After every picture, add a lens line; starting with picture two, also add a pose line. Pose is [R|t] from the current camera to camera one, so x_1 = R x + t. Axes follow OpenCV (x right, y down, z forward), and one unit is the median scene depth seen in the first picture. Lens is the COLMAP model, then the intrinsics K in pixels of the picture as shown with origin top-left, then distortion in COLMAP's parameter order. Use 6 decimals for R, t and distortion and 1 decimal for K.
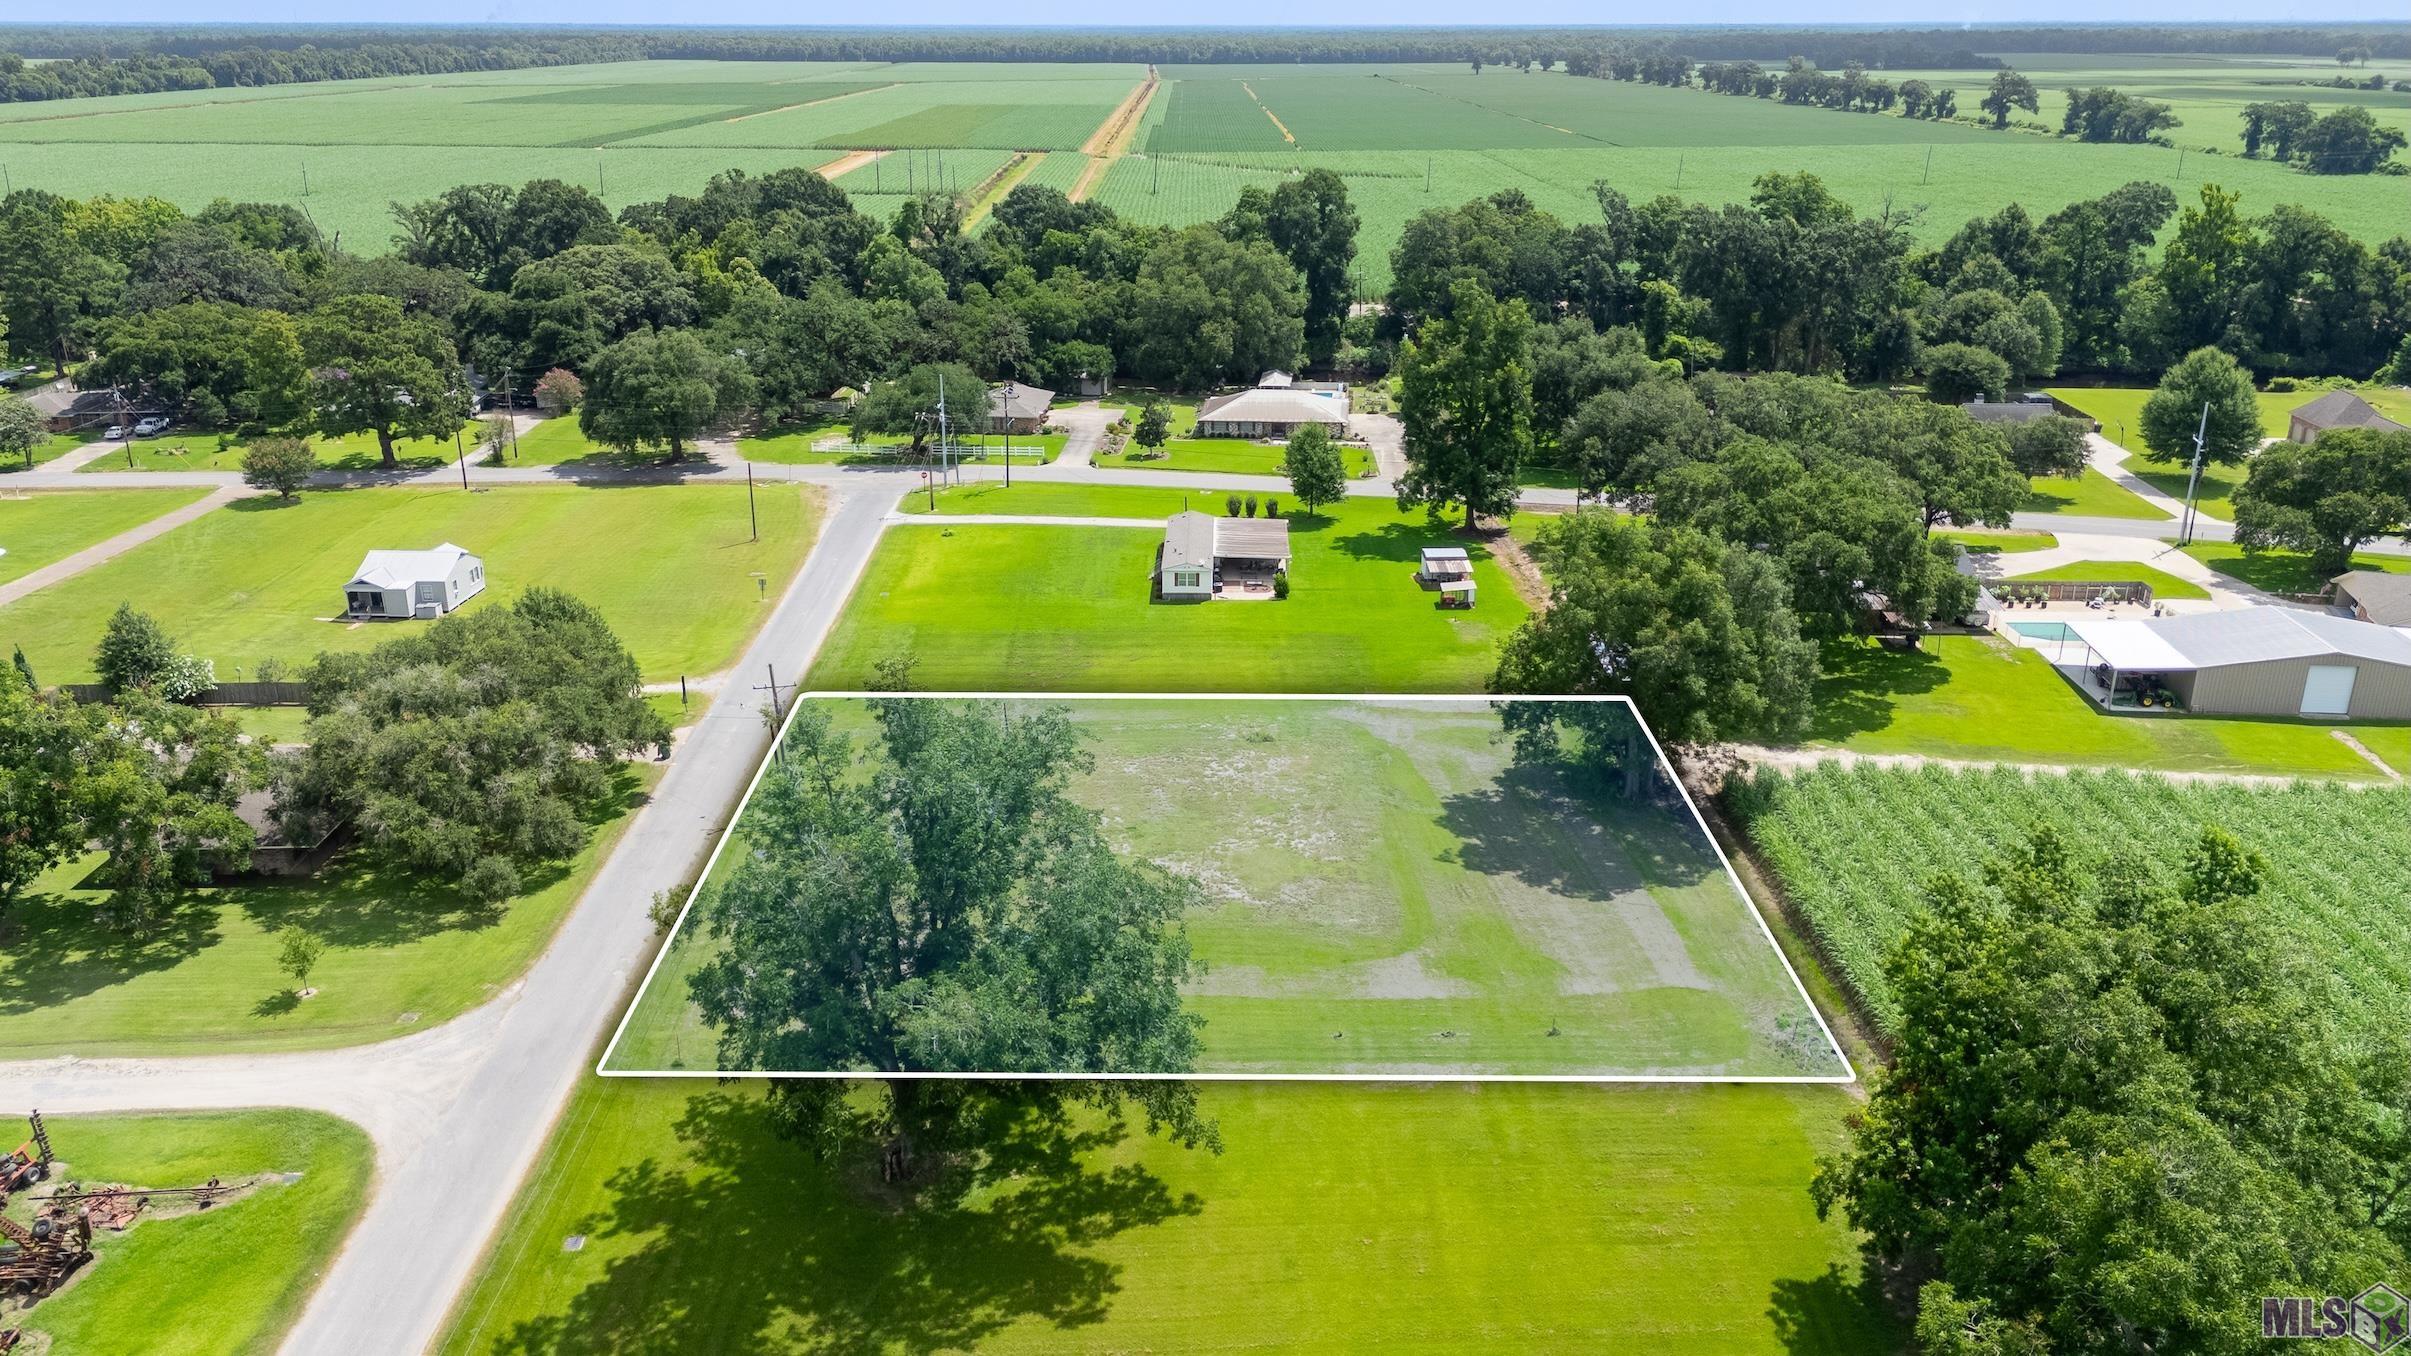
lens RADIAL K [[1827.2, 0, 1187.1], [0, 1827.2, 672.9], [0, 0, 1]] dist [0.036095, -0.027930]
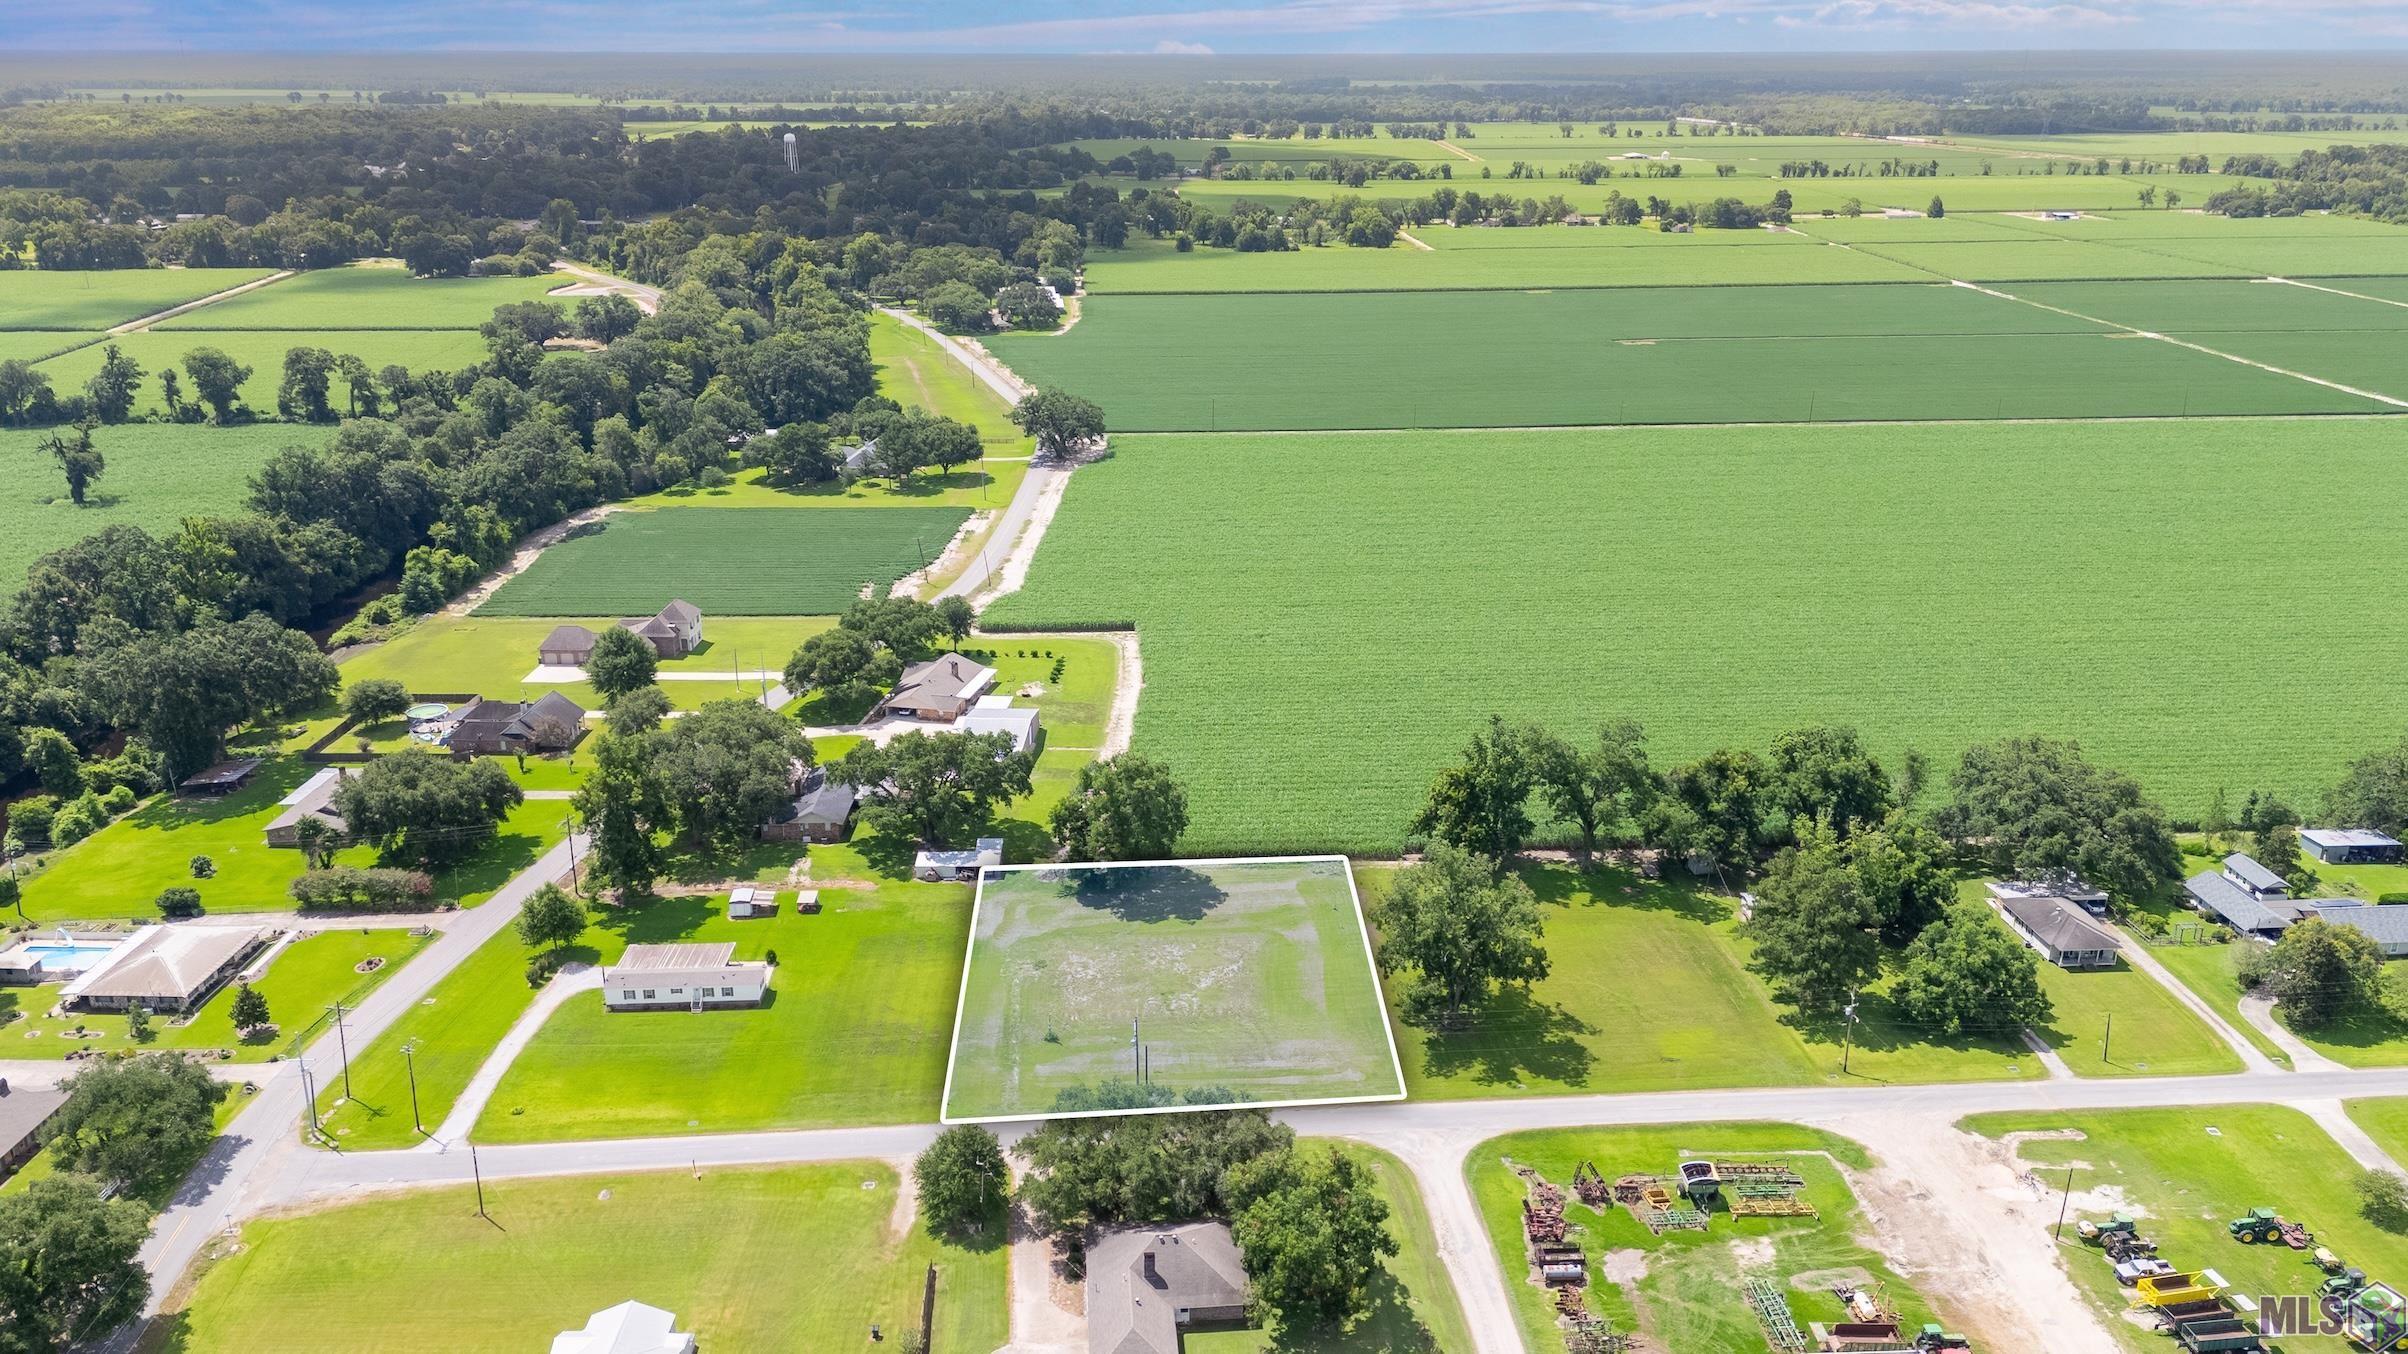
lens RADIAL K [[1824.9, 0, 1214.6], [0, 1824.9, 670.2], [0, 0, 1]] dist [0.036095, -0.027930]
pose [[-0.065490, -0.315126, 0.946788, -1.921078], [0.340387, 0.884859, 0.318059, -0.893120], [-0.938002, 0.343103, 0.049315, 0.793769]]
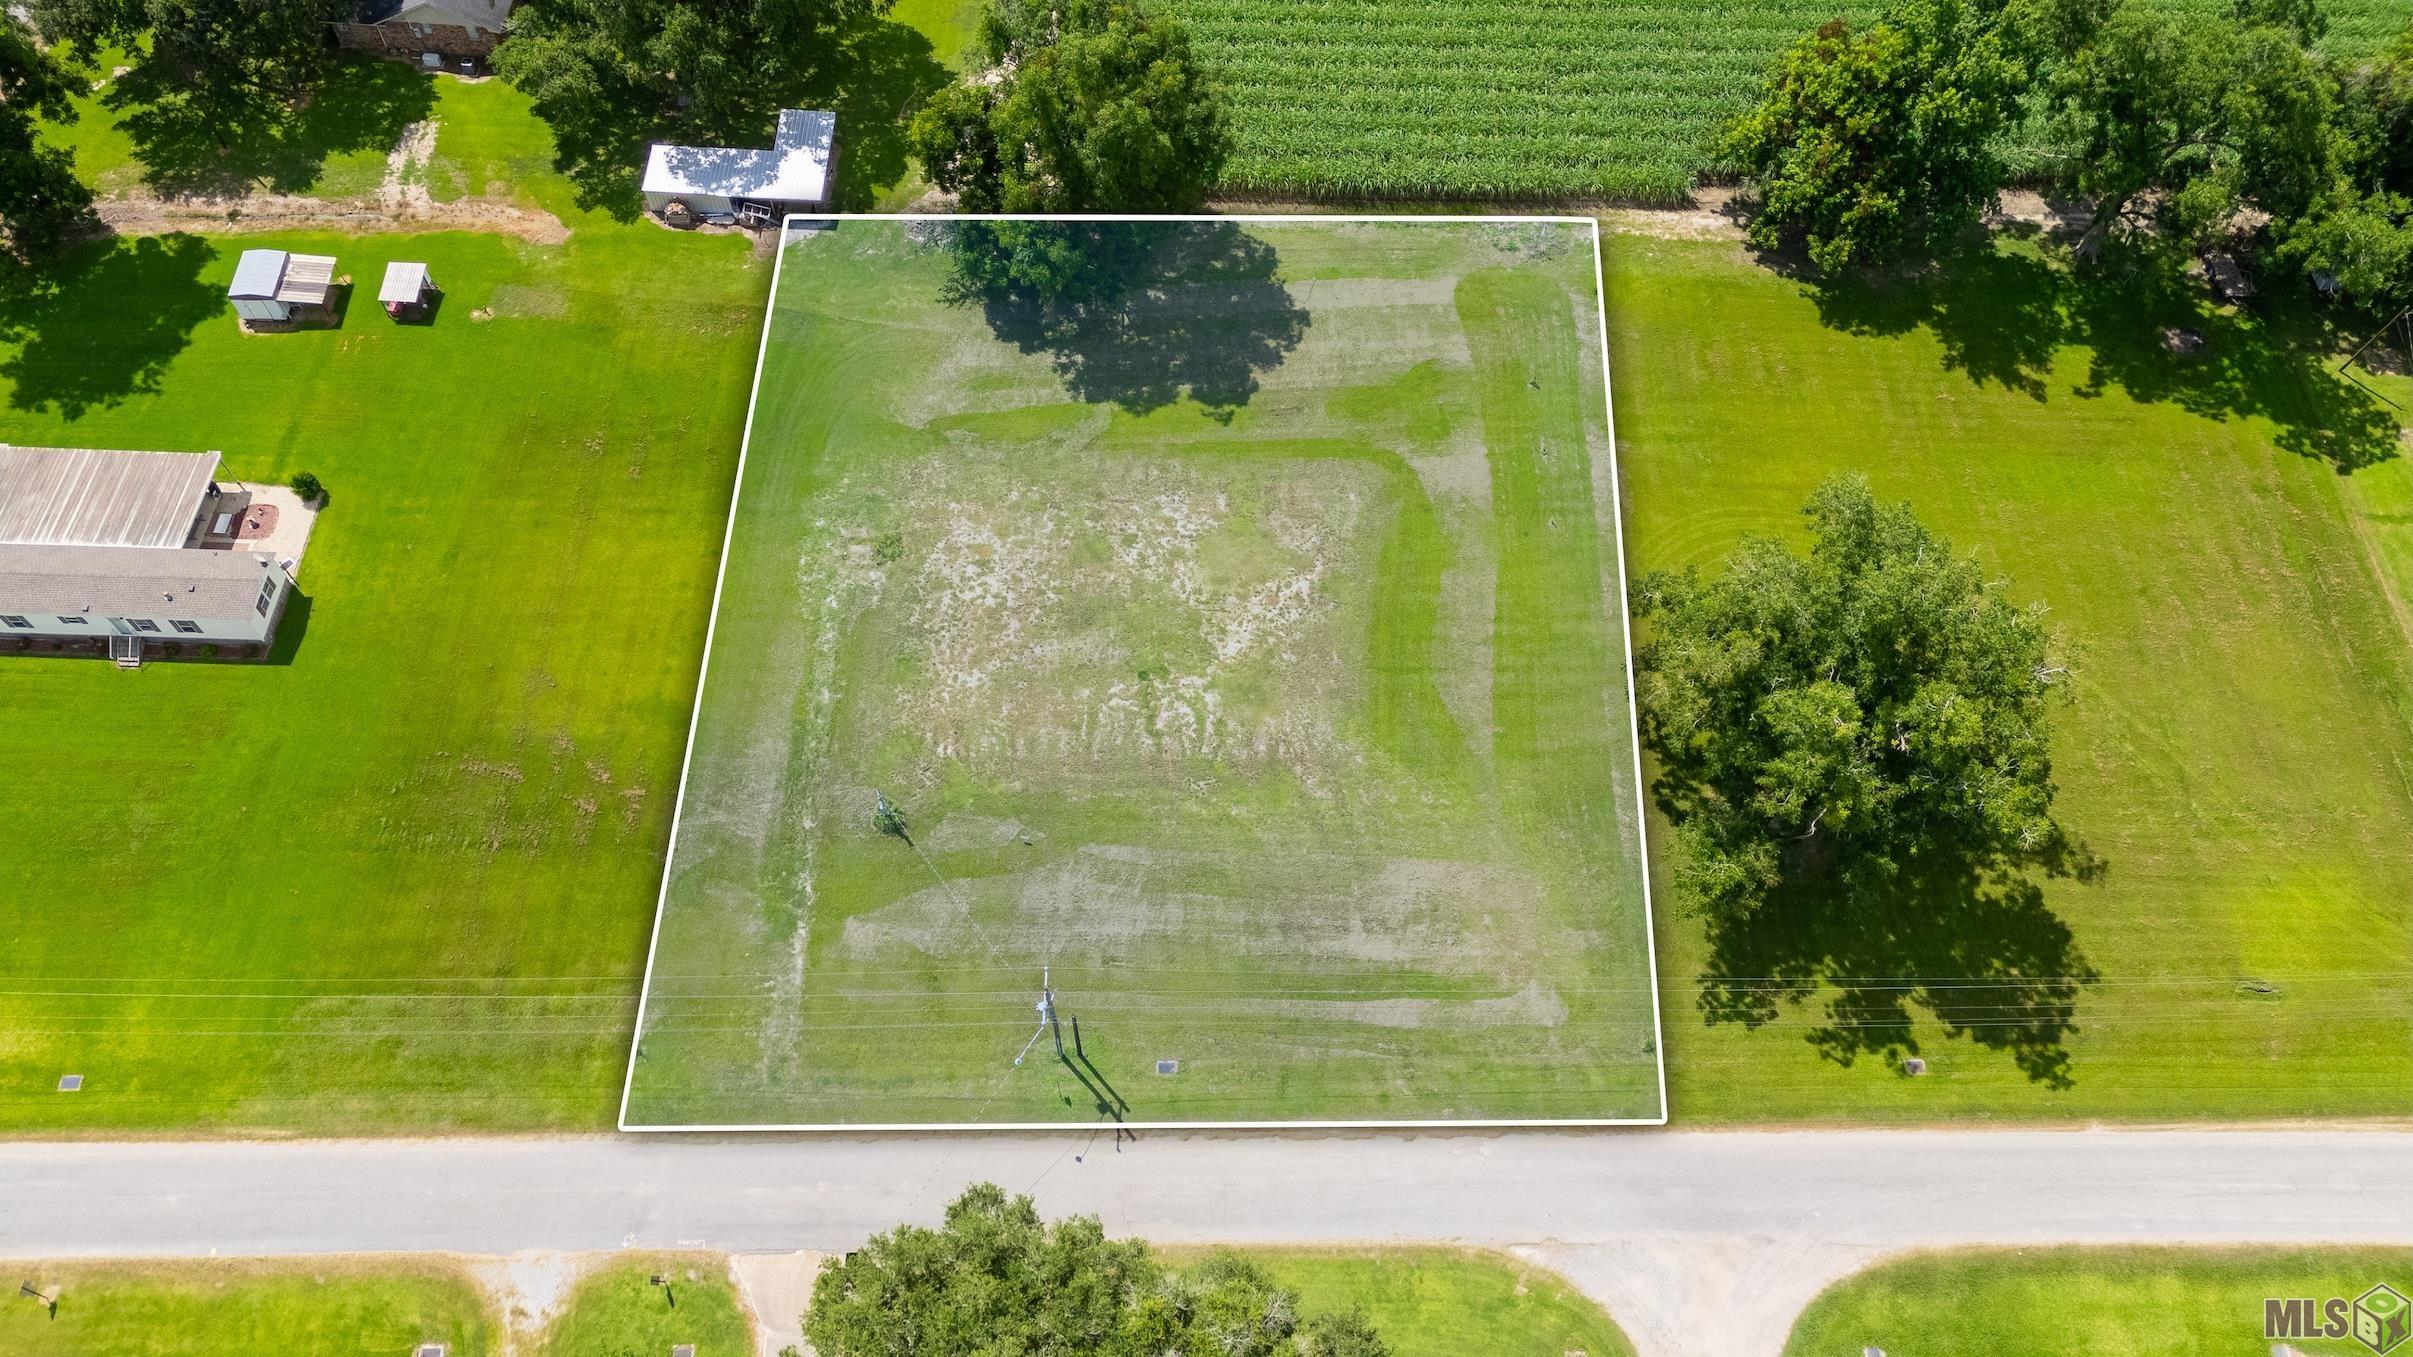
lens RADIAL K [[1828.7, 0, 1218.6], [0, 1828.7, 685.2], [0, 0, 1]] dist [0.036095, -0.027930]
pose [[0.001116, -0.849995, 0.526789, -0.548922], [0.323284, 0.498808, 0.804163, -0.674112], [-0.946301, 0.169405, 0.275346, 0.778617]]
